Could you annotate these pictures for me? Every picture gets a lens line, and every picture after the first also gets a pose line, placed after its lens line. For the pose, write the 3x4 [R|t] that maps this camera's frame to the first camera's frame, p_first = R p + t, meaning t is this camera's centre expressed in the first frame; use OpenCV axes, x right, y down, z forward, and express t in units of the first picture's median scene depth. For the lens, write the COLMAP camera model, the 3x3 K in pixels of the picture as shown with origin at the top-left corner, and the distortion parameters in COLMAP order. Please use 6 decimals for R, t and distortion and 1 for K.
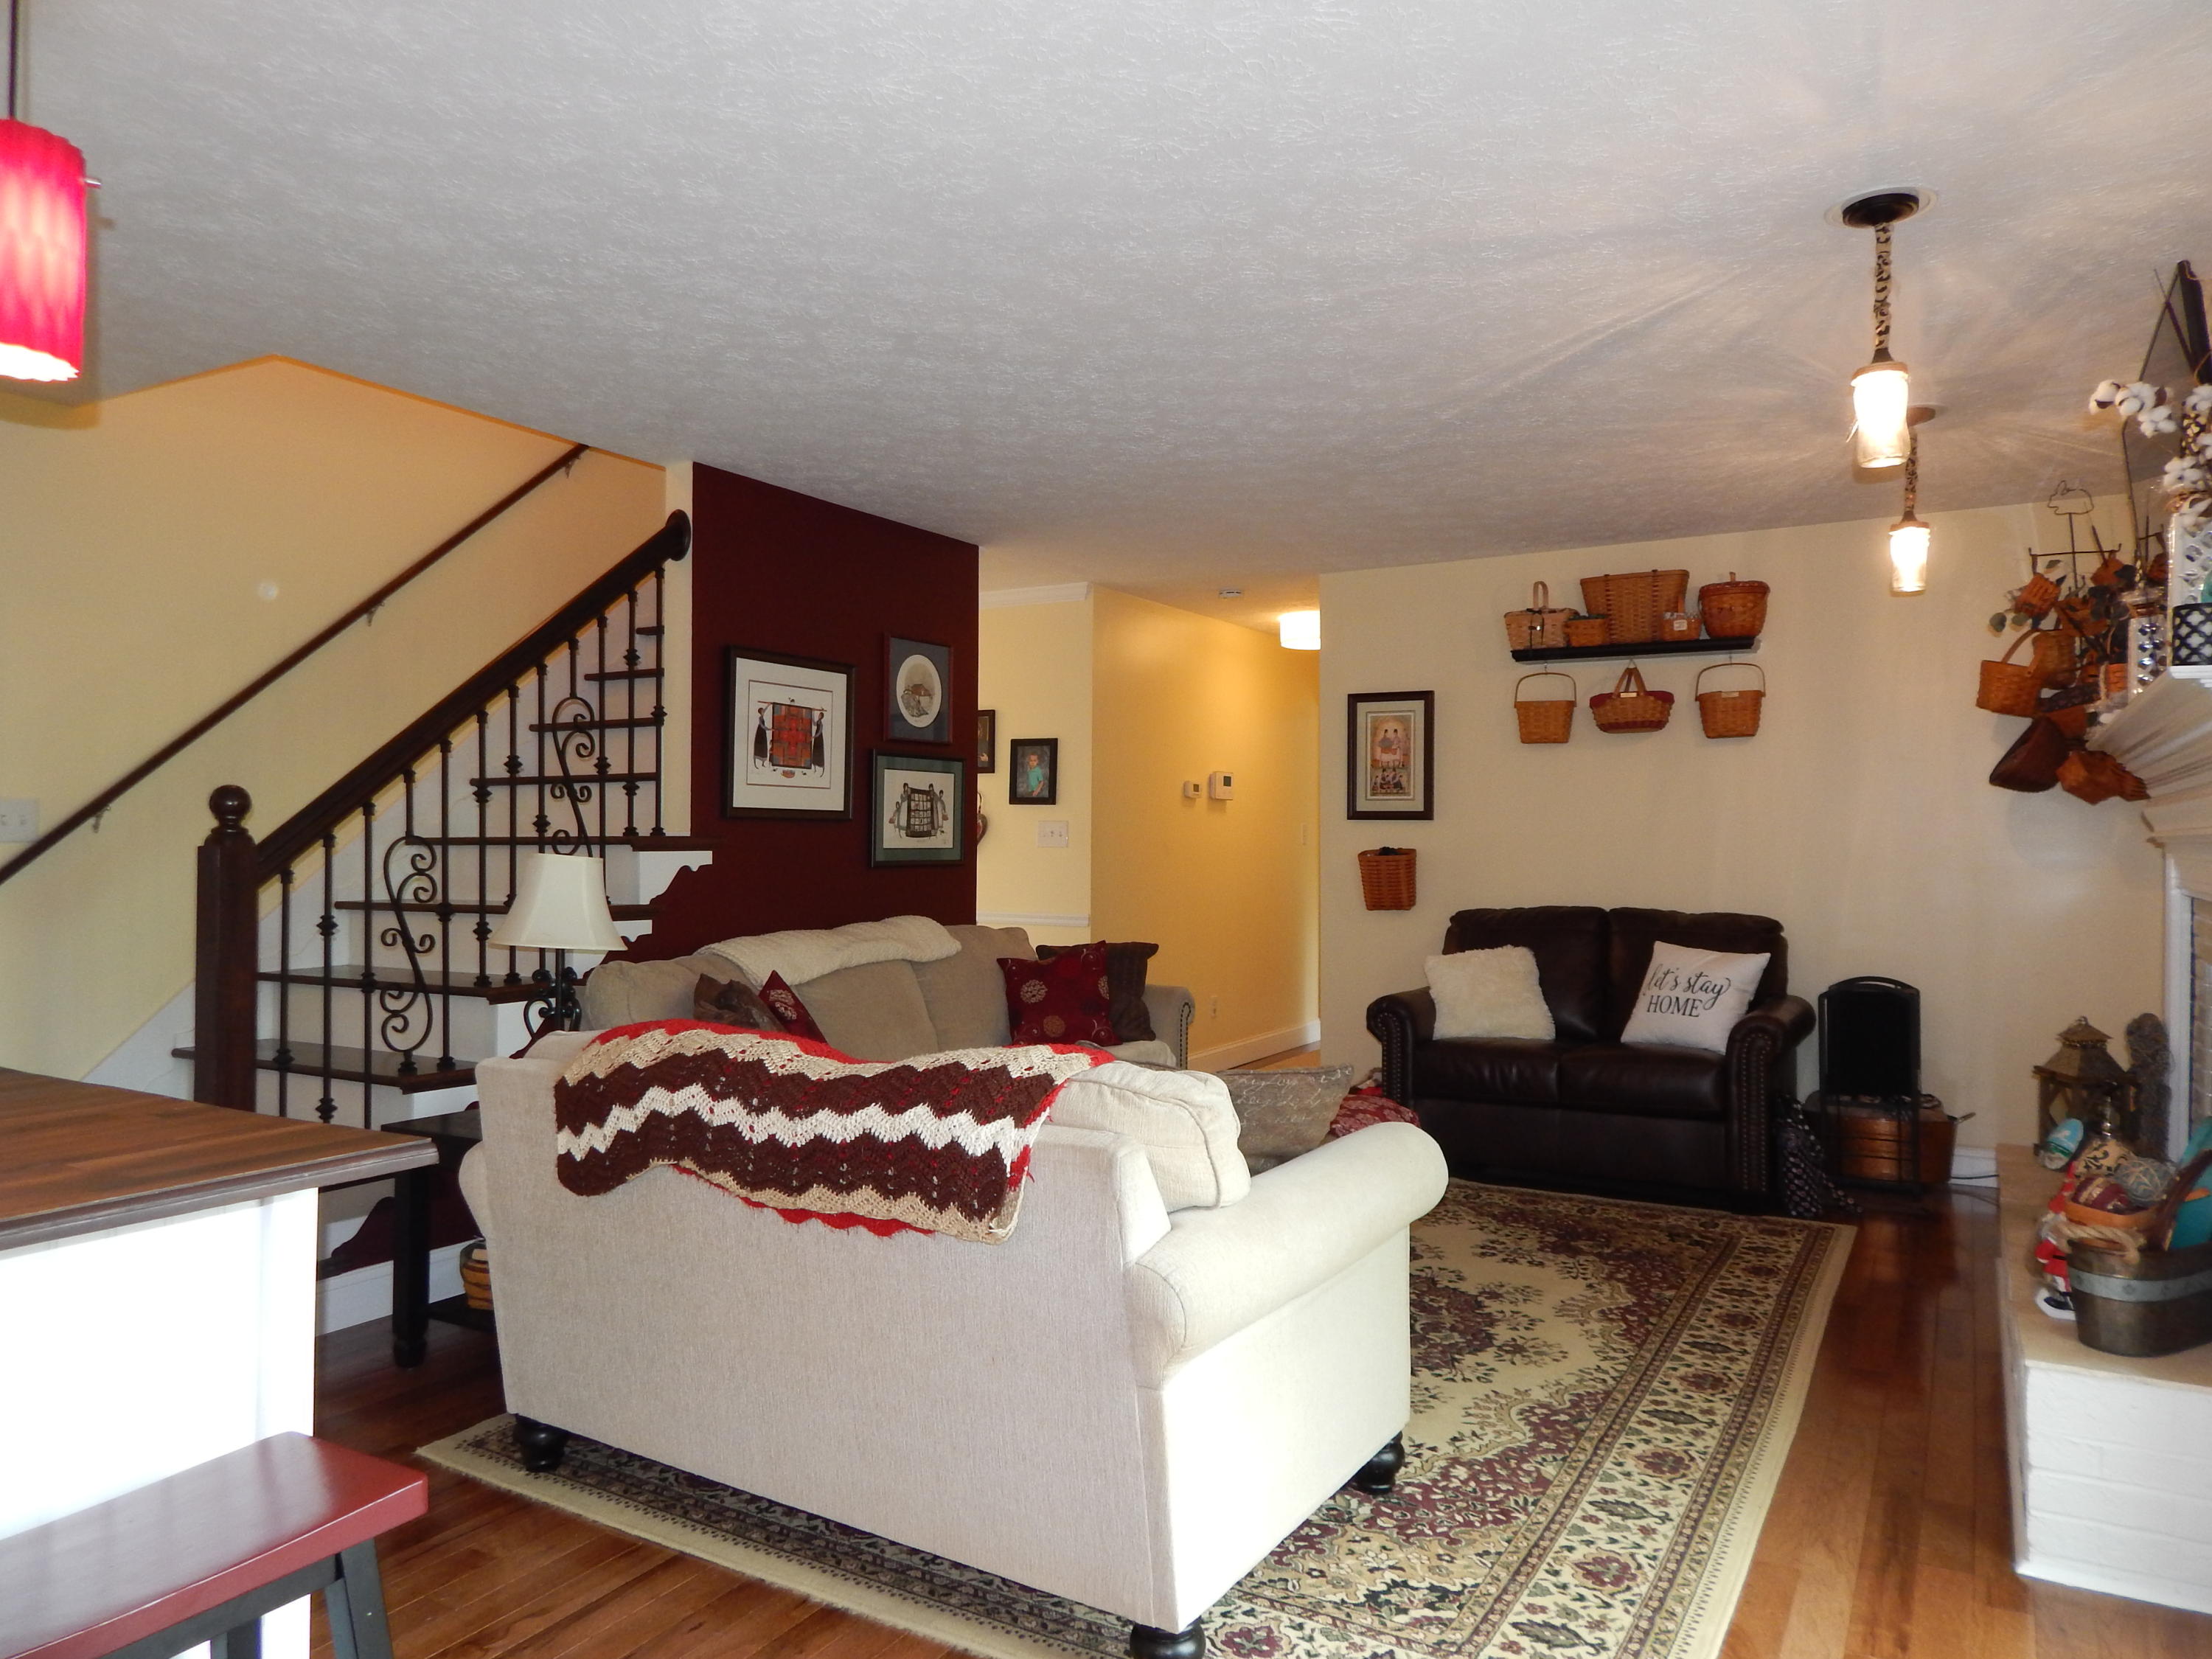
lens RADIAL K [[1468.8, 0, 1111.0], [0, 1468.8, 819.5], [0, 0, 1]] dist [0.007110, -0.012743]
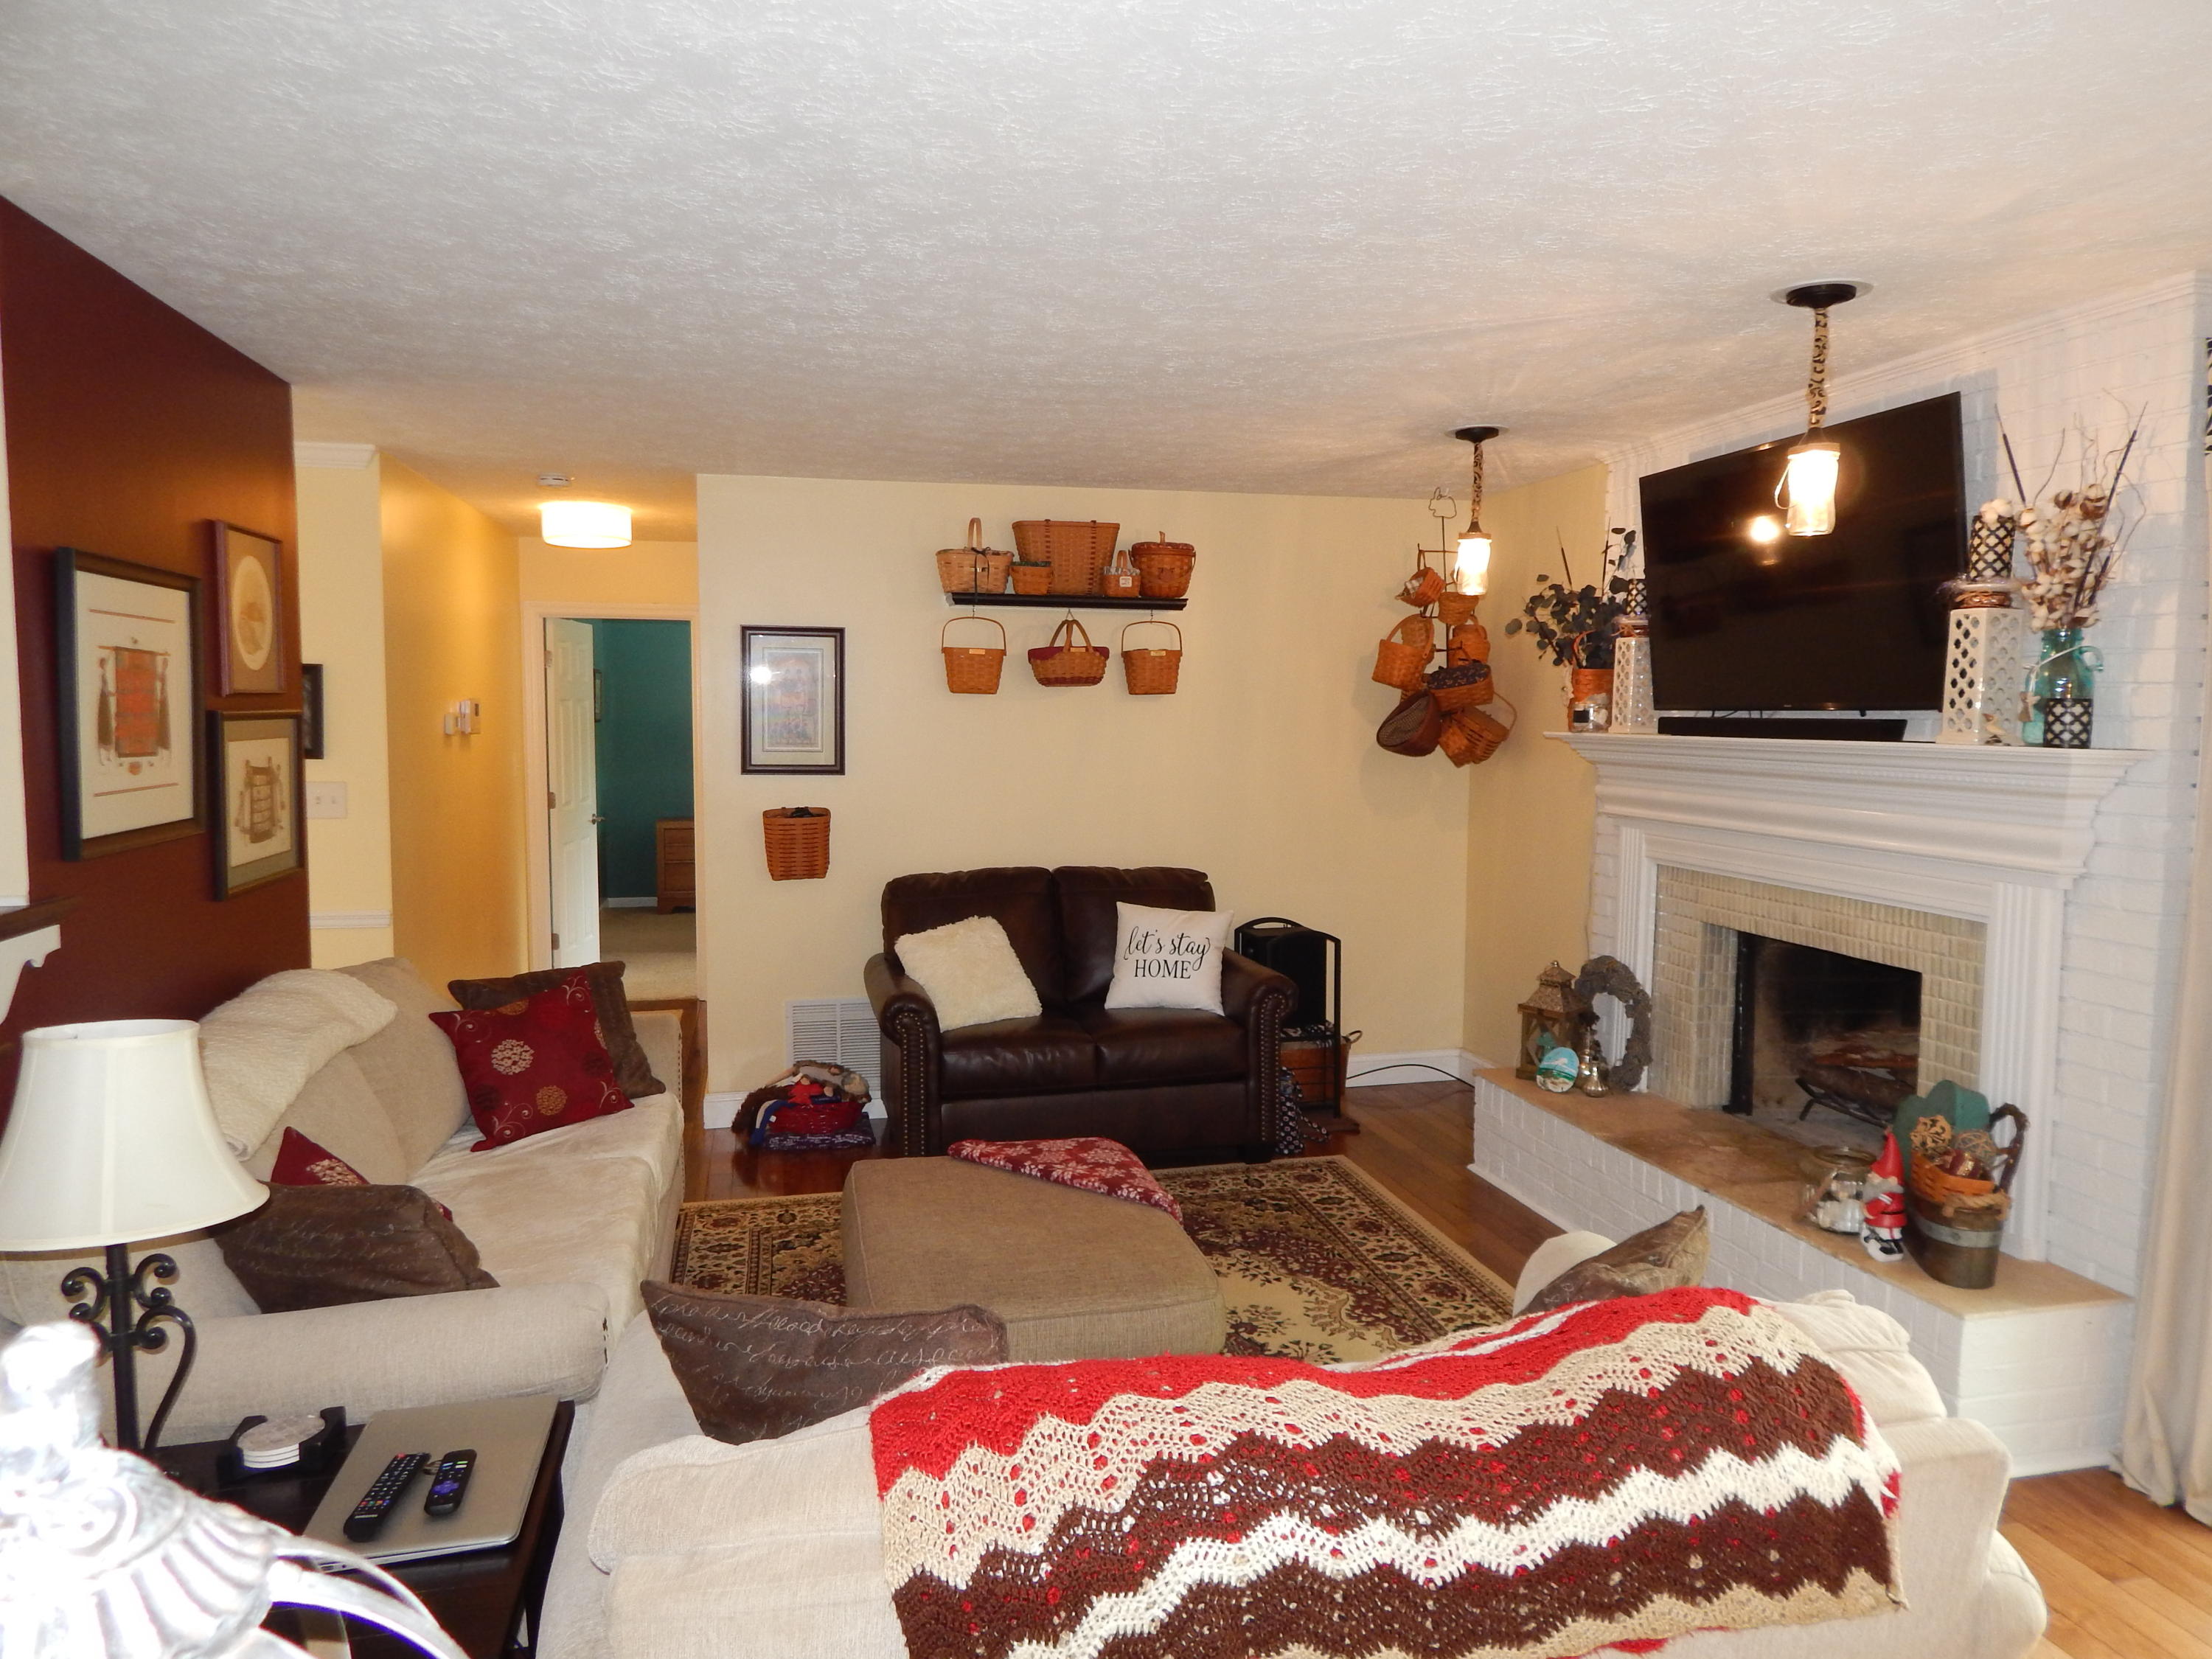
lens RADIAL K [[1468.8, 0, 1111.0], [0, 1468.8, 819.5], [0, 0, 1]] dist [0.007110, -0.012743]
pose [[0.722935, -0.053128, 0.688870, -0.324799], [-0.013715, 0.995739, 0.091188, -0.065628], [-0.690780, -0.075371, 0.719126, 0.295176]]
